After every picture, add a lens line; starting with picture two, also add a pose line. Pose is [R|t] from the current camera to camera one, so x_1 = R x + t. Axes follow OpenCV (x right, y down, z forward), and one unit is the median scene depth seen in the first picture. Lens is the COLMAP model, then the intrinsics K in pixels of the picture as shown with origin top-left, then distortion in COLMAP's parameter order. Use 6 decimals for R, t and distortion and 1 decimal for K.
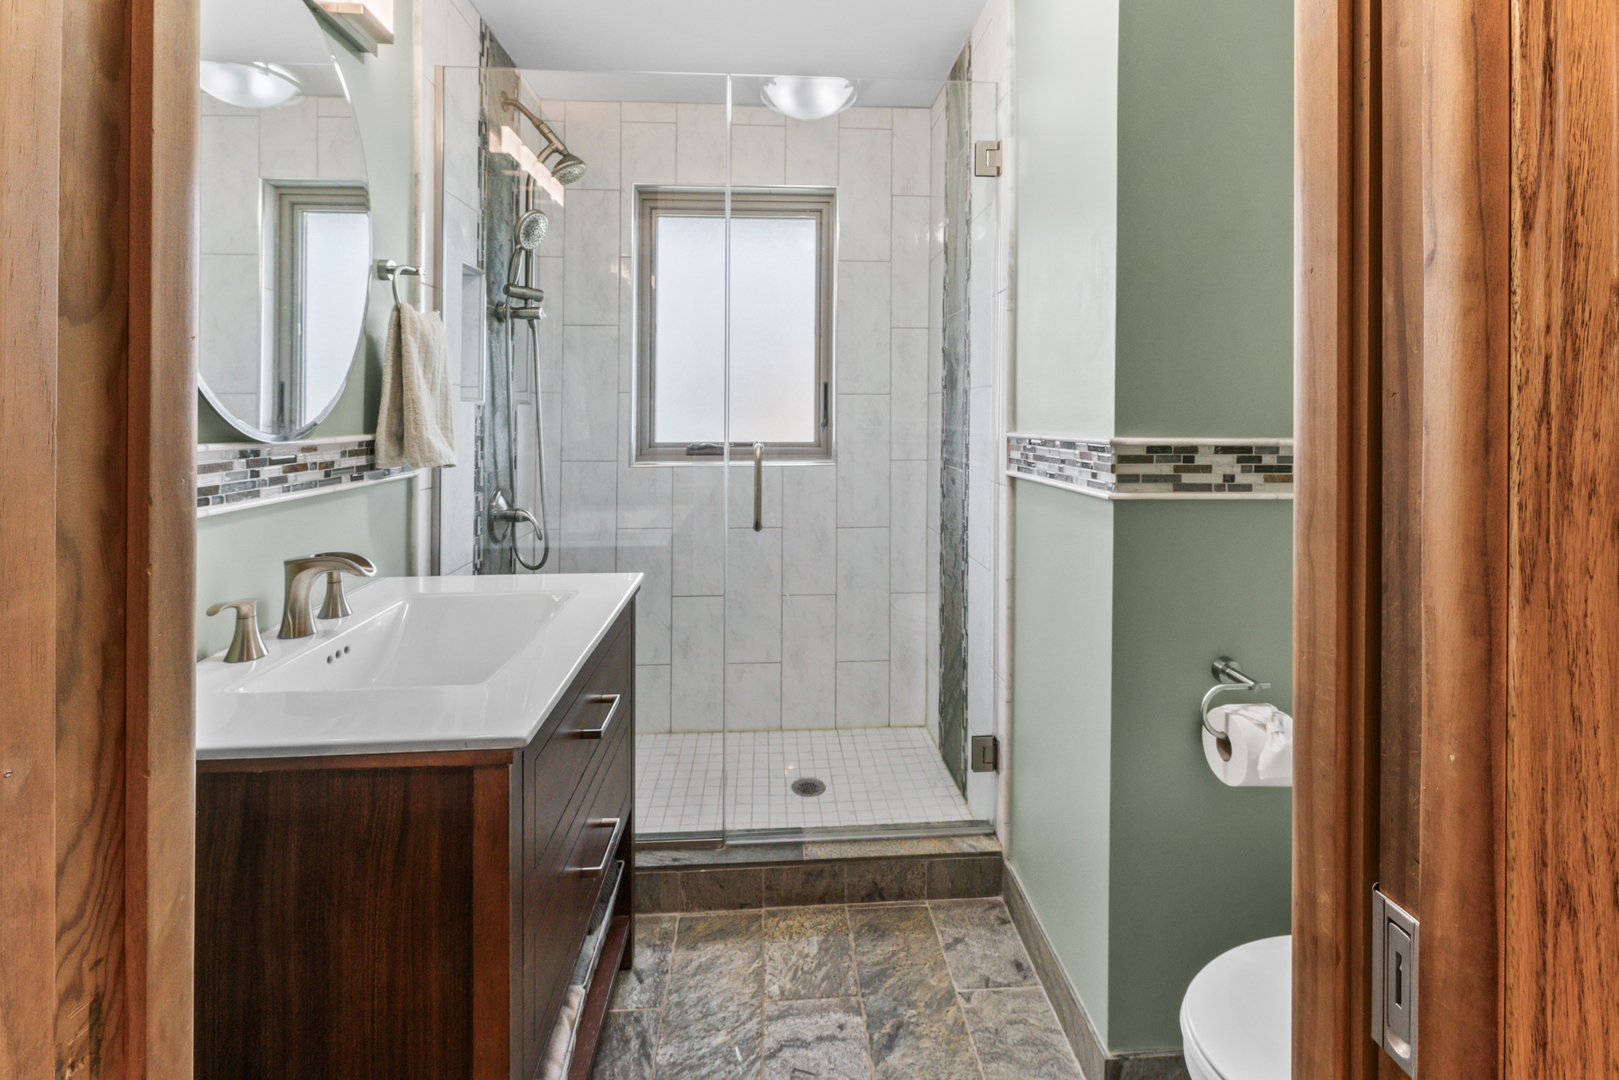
lens RADIAL K [[675.3, 0, 806.3], [0, 675.3, 417.5], [0, 0, 1]] dist [-0.000018, -0.000051]
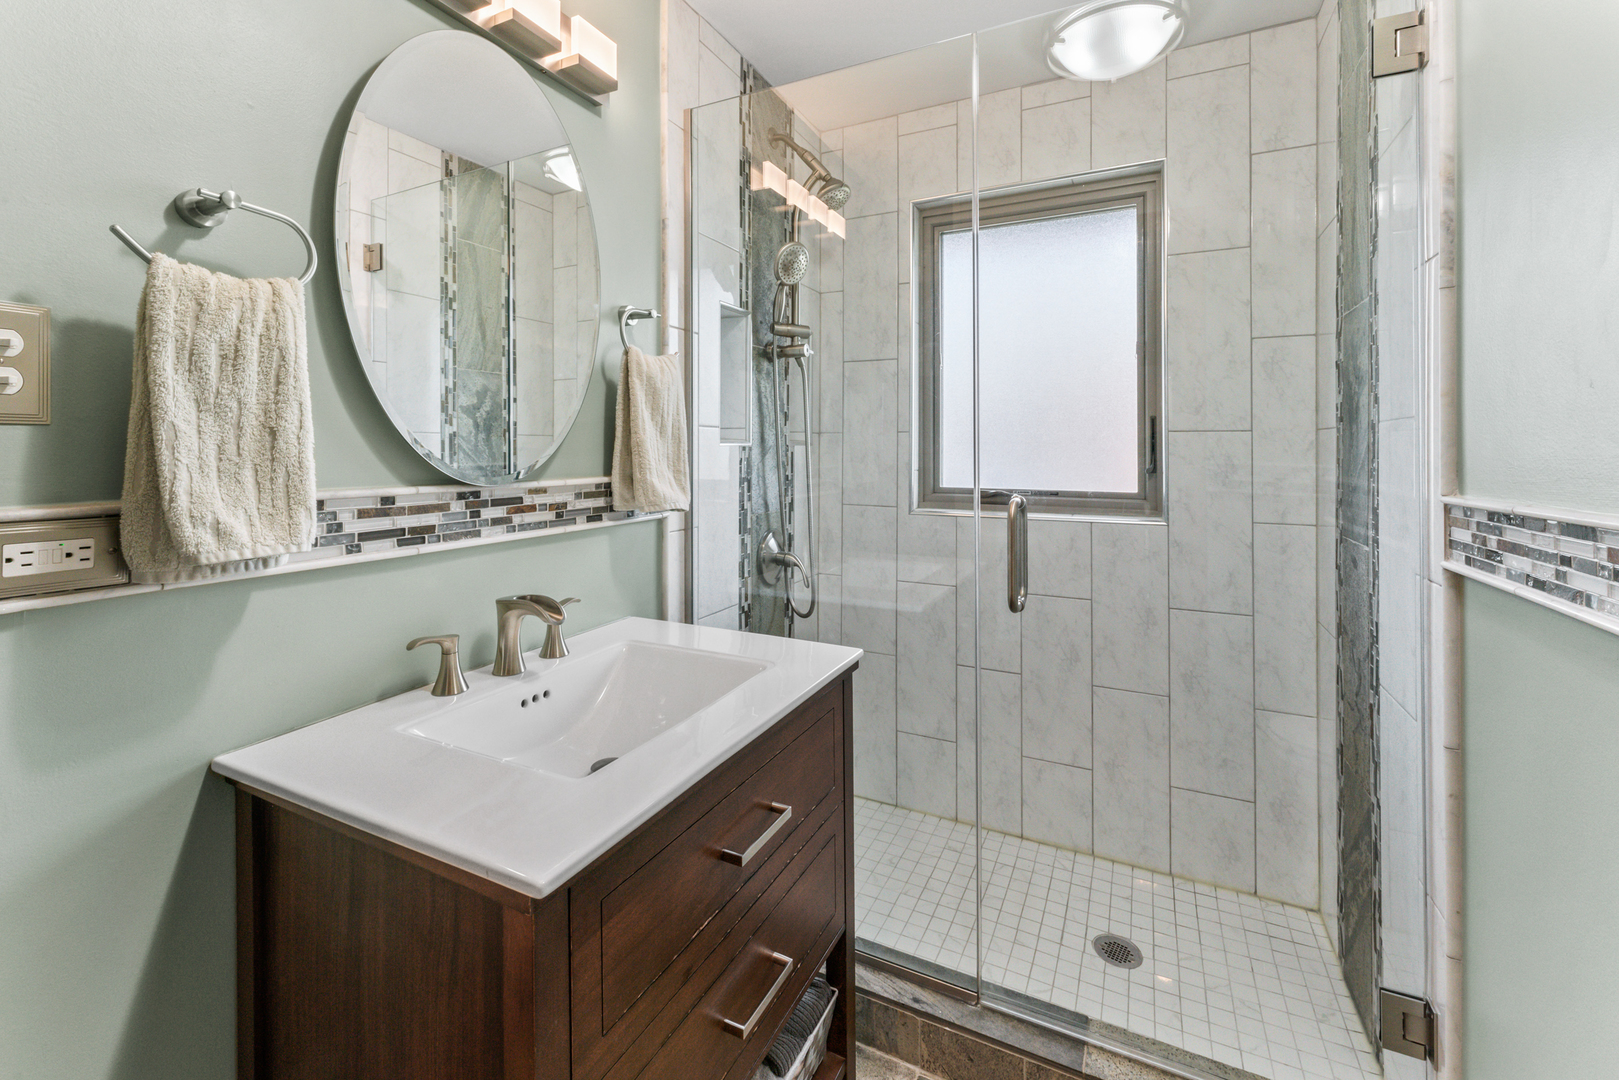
lens RADIAL K [[689.5, 0, 796.5], [0, 689.5, 441.8], [0, 0, 1]] dist [0.000821, -0.000242]
pose [[0.871582, -0.002203, -0.490244, 0.083548], [-0.007523, 0.999812, -0.017868, -0.008212], [0.490191, 0.019261, 0.871402, 0.166070]]
